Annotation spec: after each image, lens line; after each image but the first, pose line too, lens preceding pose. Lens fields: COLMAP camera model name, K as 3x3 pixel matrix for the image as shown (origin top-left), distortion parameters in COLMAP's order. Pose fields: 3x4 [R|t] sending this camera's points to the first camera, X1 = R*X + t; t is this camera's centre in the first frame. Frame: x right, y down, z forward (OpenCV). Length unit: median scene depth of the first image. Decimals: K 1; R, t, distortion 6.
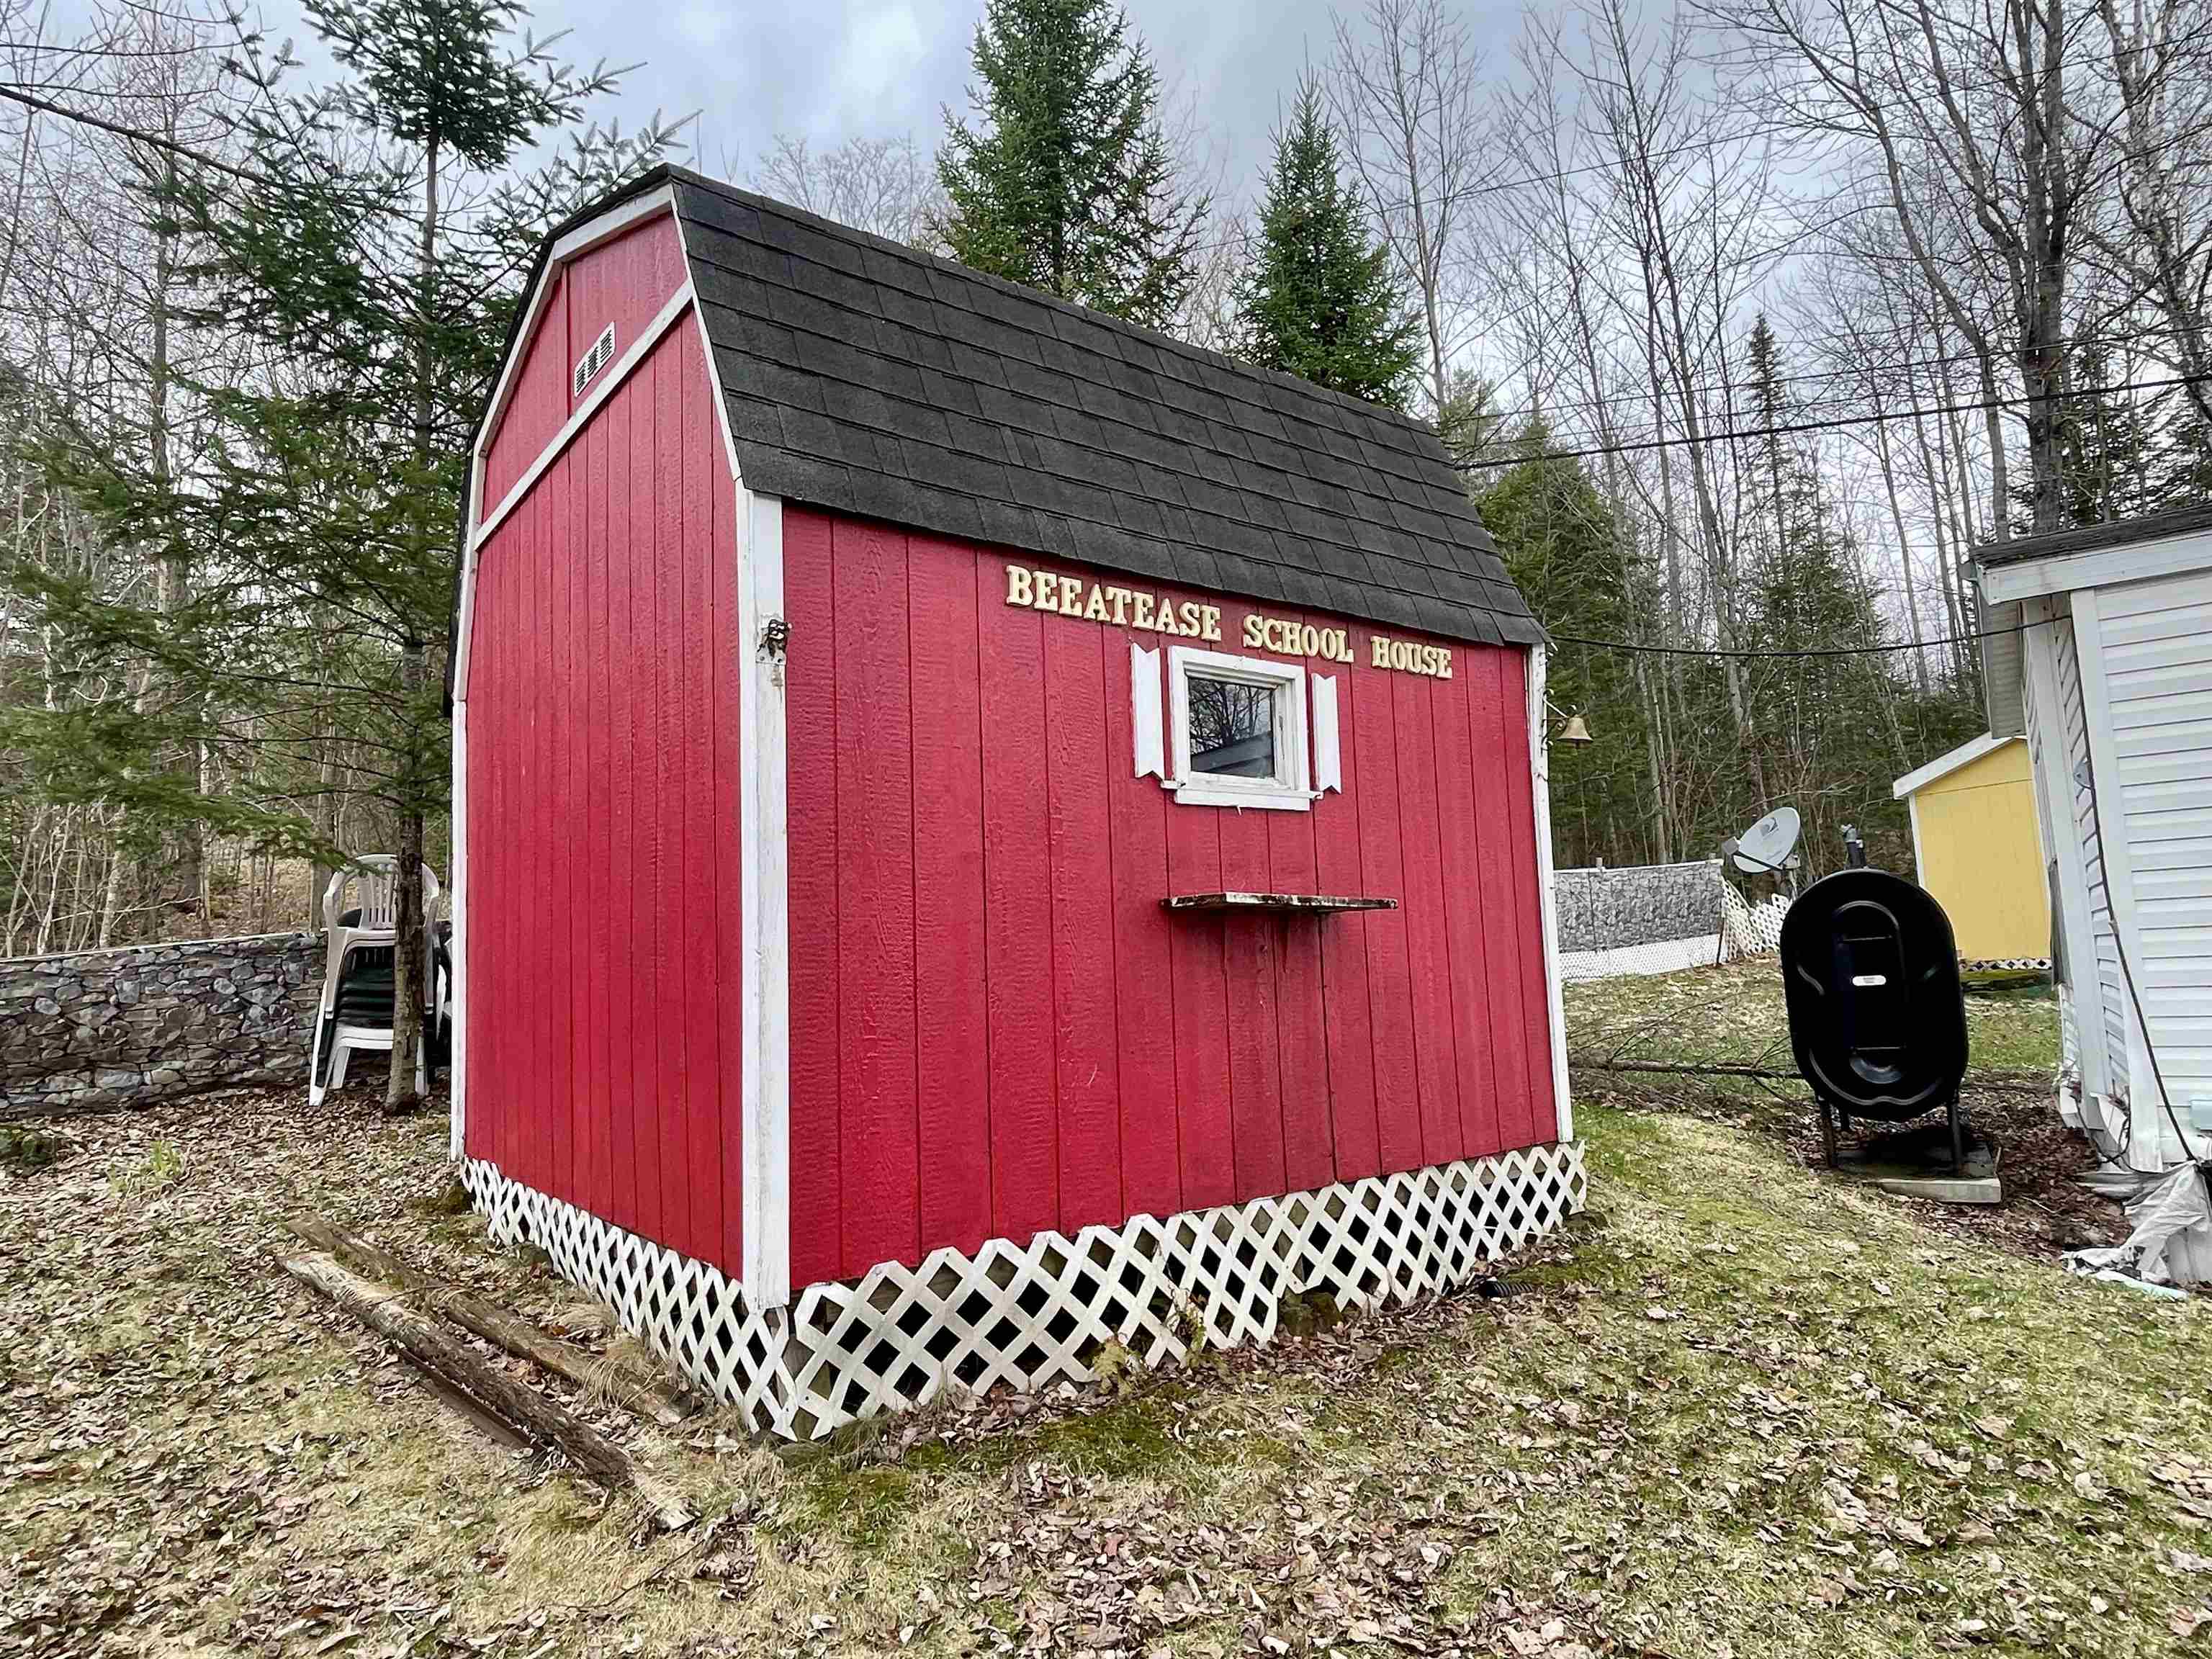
lens RADIAL K [[1331.2, 0, 1102.8], [0, 1331.2, 821.2], [0, 0, 1]] dist [-0.034452, 0.024278]
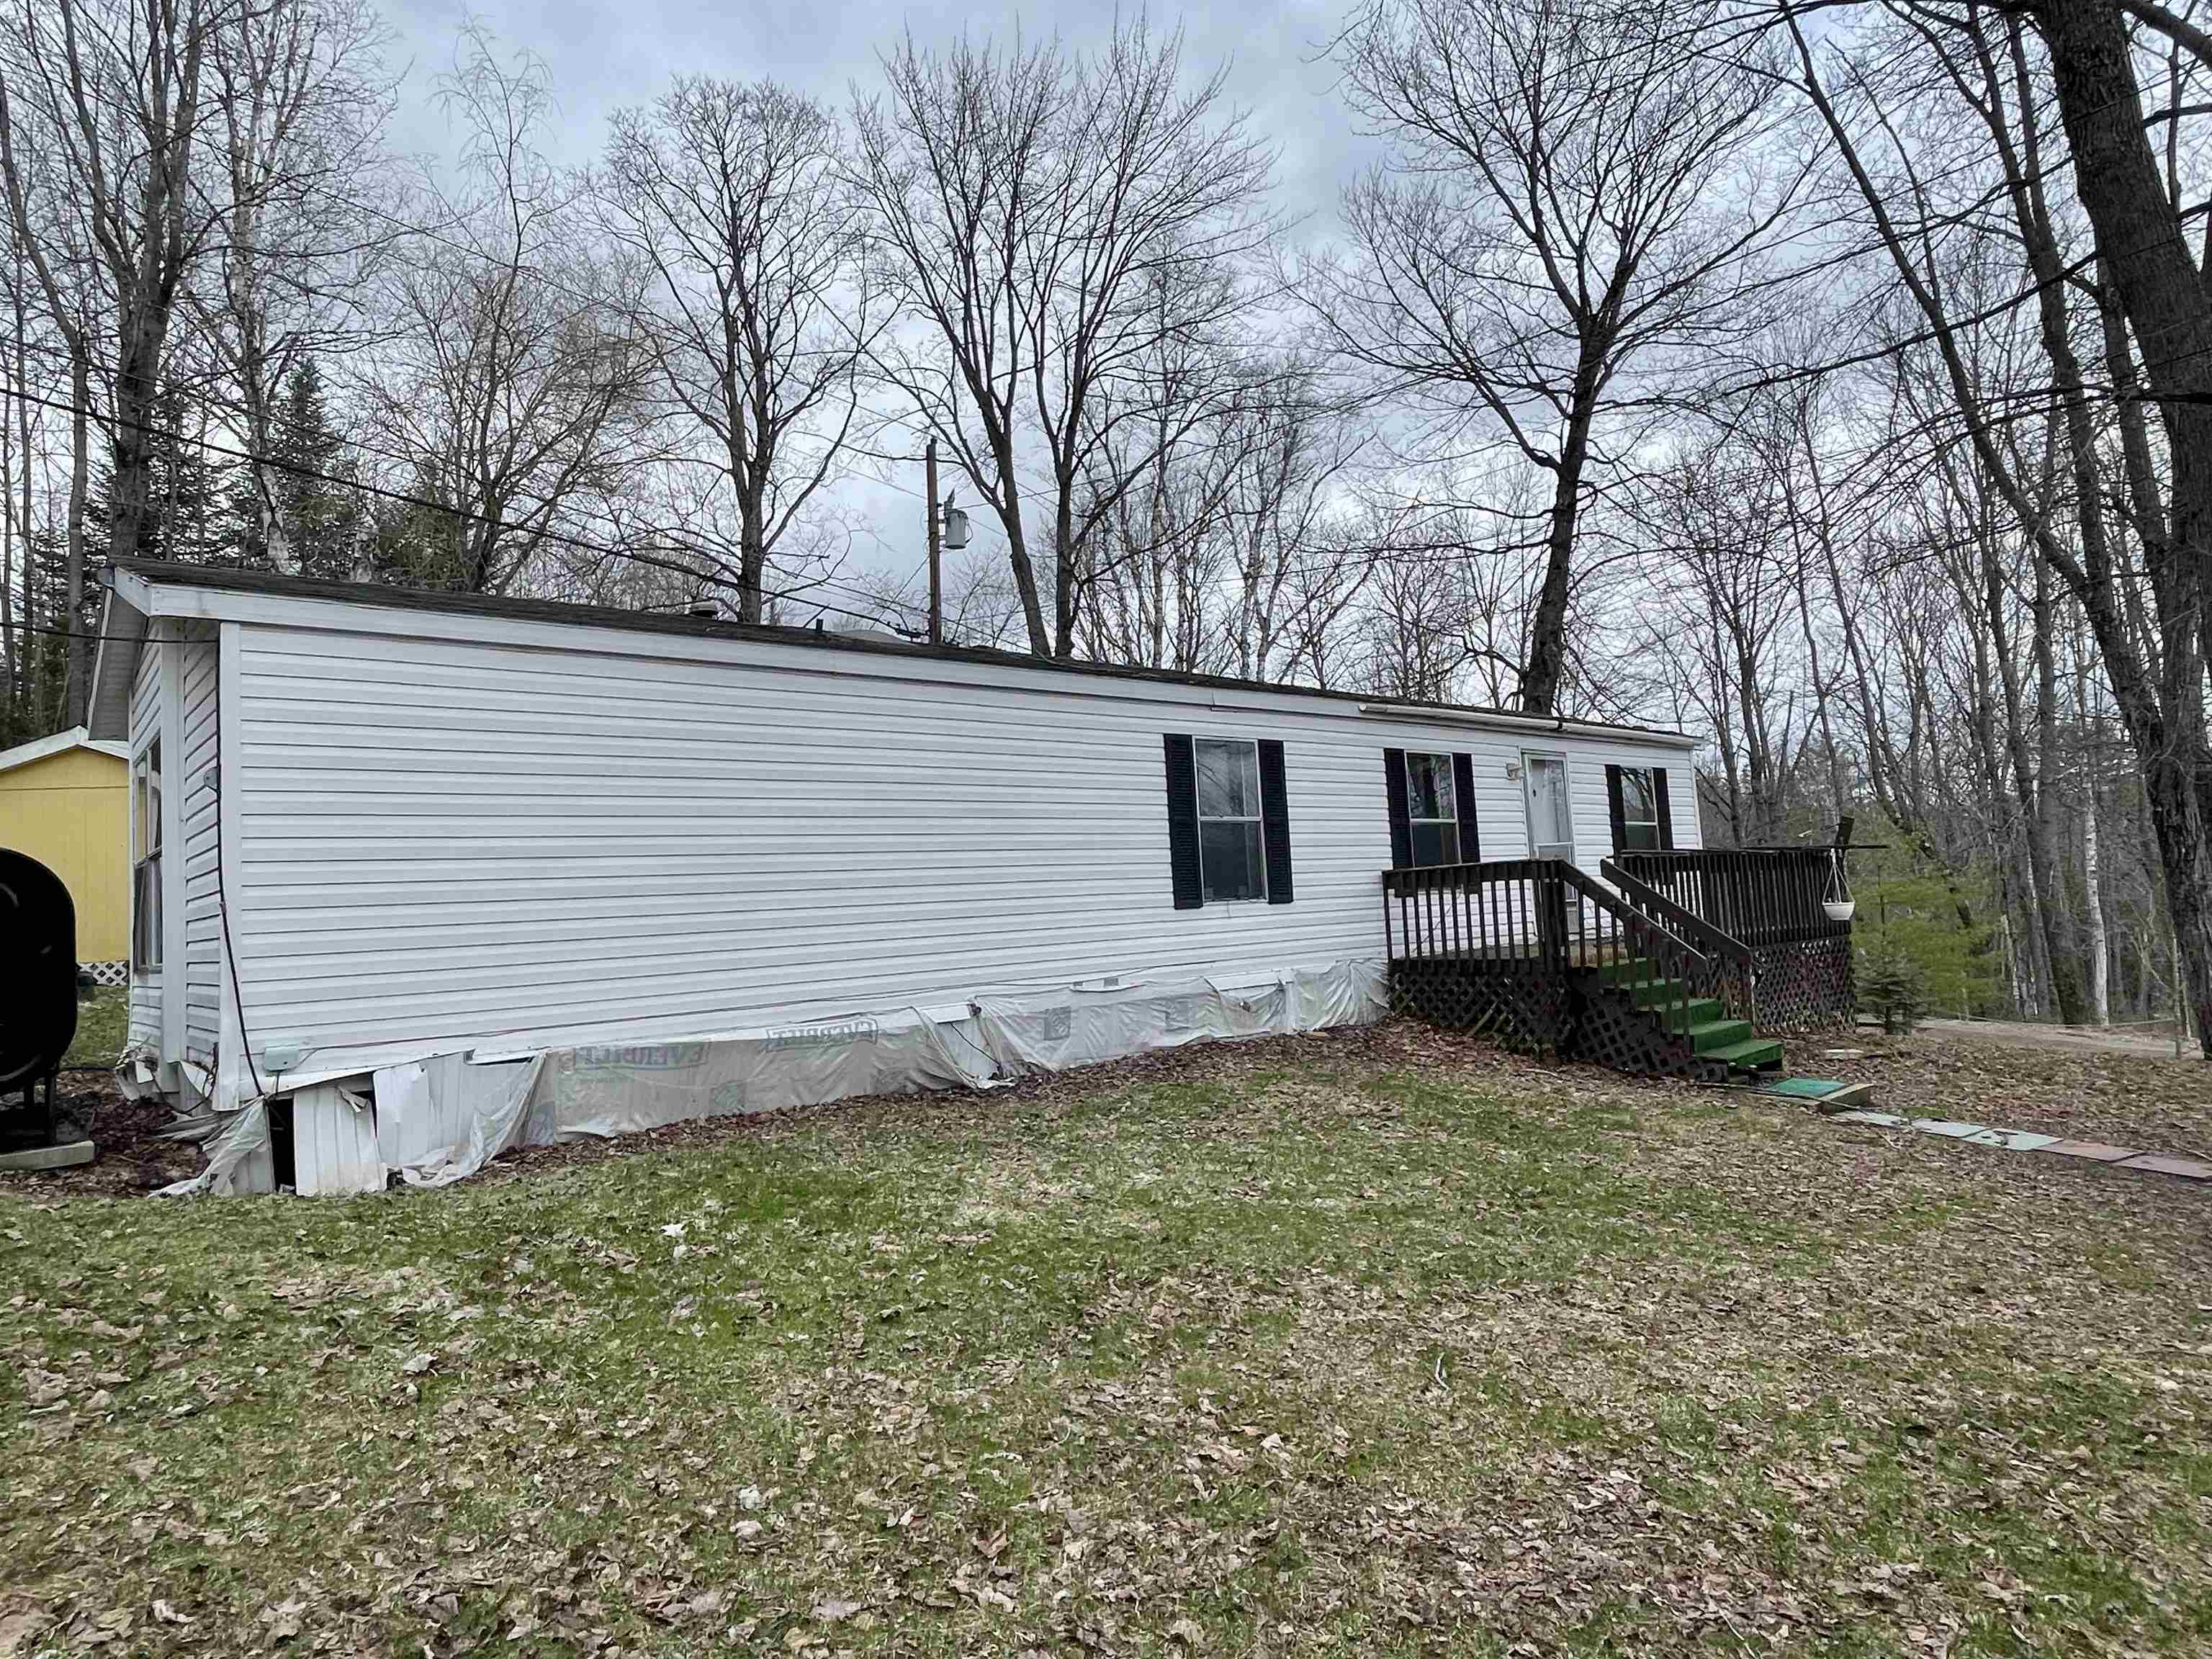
lens RADIAL K [[1331.2, 0, 1102.8], [0, 1331.2, 821.2], [0, 0, 1]] dist [-0.034452, 0.024278]
pose [[0.258982, 0.090902, 0.961595, -0.182061], [-0.070886, 0.994666, -0.074937, 0.036450], [-0.963277, -0.048756, 0.264045, -0.079299]]
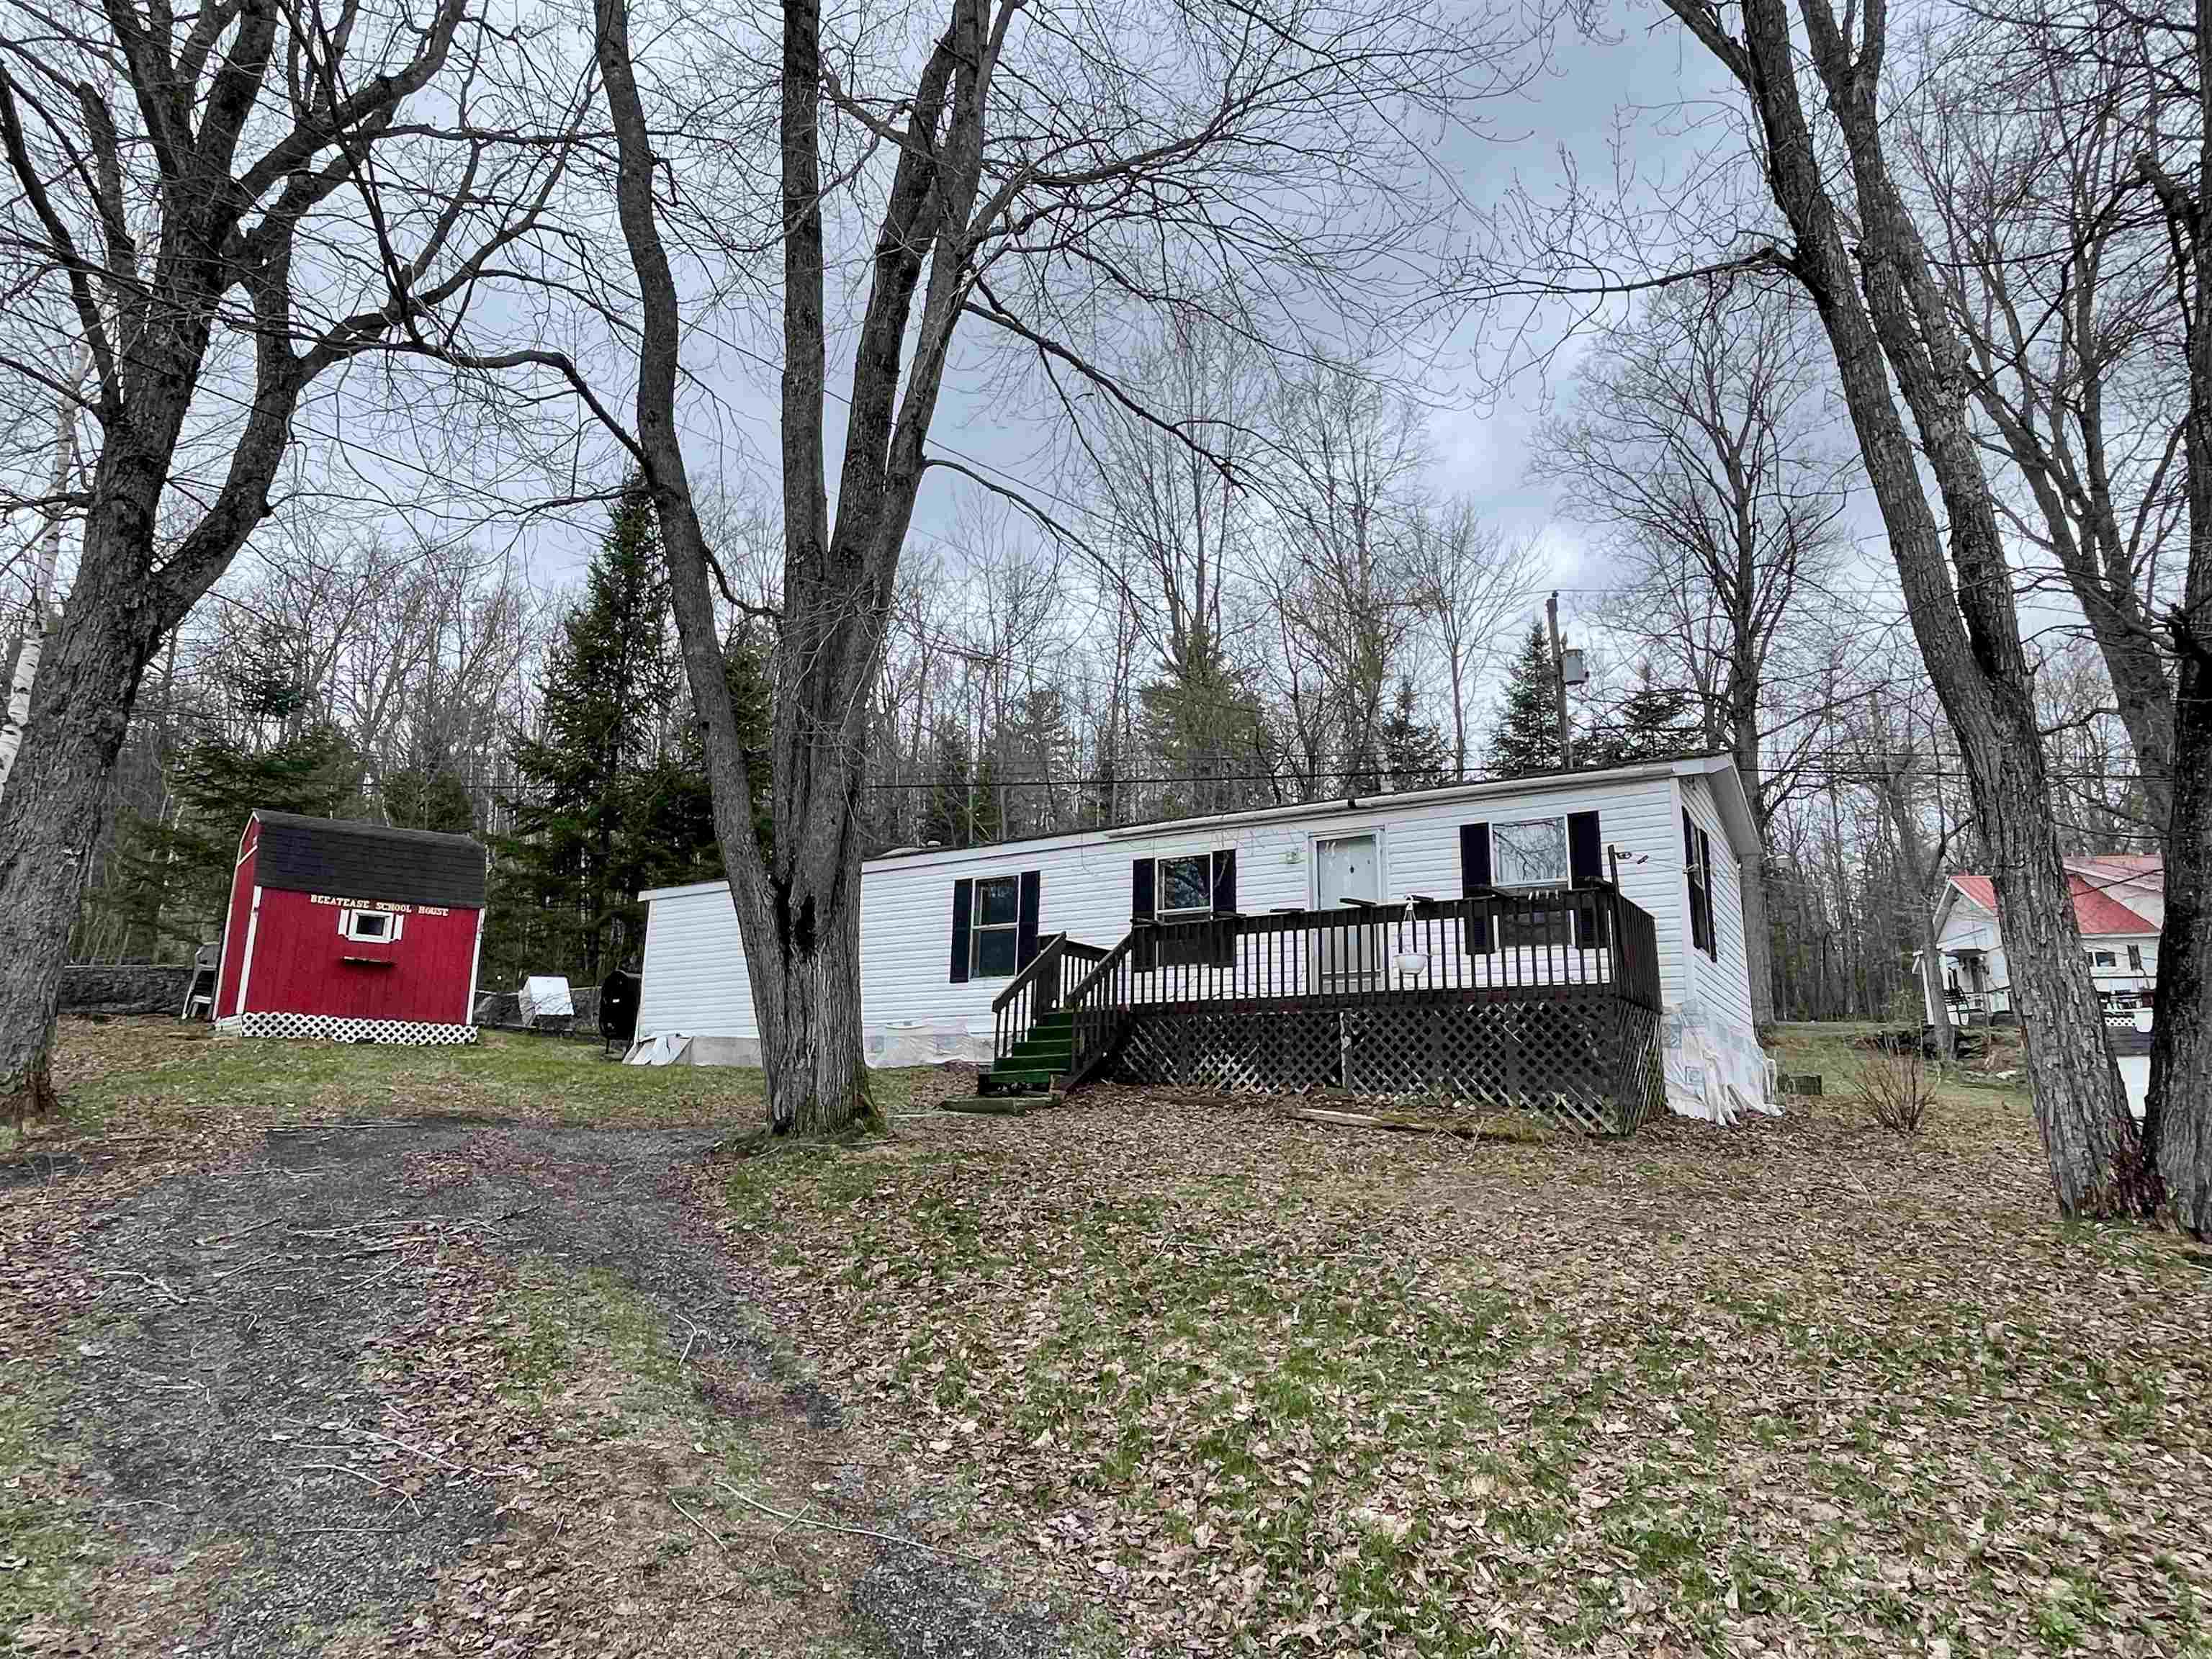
lens RADIAL K [[1331.2, 0, 1102.8], [0, 1331.2, 821.2], [0, 0, 1]] dist [-0.034452, 0.024278]
pose [[0.998350, 0.056014, 0.012646, 2.132350], [-0.054260, 0.992275, -0.111566, -0.042549], [-0.018798, 0.110696, 0.993677, -3.104054]]
